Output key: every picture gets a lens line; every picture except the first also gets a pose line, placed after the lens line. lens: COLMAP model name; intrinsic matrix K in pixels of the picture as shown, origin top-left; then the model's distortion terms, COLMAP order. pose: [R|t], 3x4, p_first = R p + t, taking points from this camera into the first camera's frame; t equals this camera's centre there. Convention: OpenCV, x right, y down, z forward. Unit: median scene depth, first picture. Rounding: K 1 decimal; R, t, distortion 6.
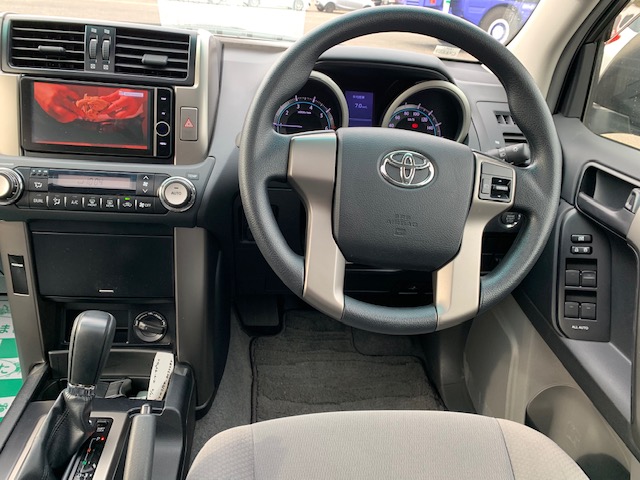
lens RADIAL K [[484.3, 0, 320.0], [0, 484.3, 240.0], [0, 0, 1]] dist [-0.000692, -0.001519]
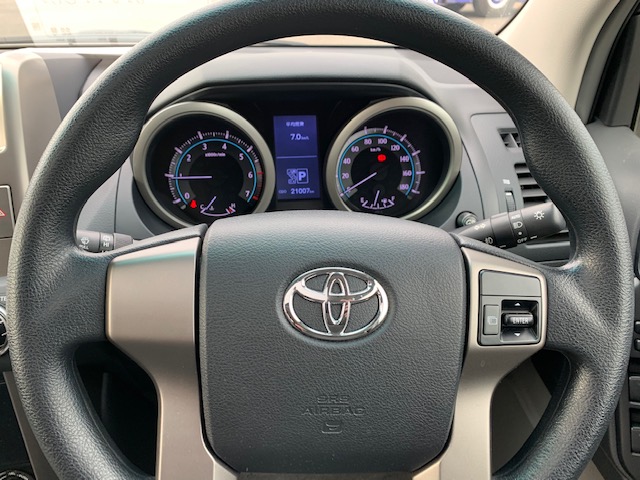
lens RADIAL K [[486.0, 0, 320.0], [0, 486.0, 240.0], [0, 0, 1]] dist [0.007732, -0.002551]
pose [[0.996396, -0.080017, -0.028155, 0.155375], [0.080934, 0.996170, 0.033083, -0.196755], [0.025400, -0.035242, 0.999056, 0.407588]]
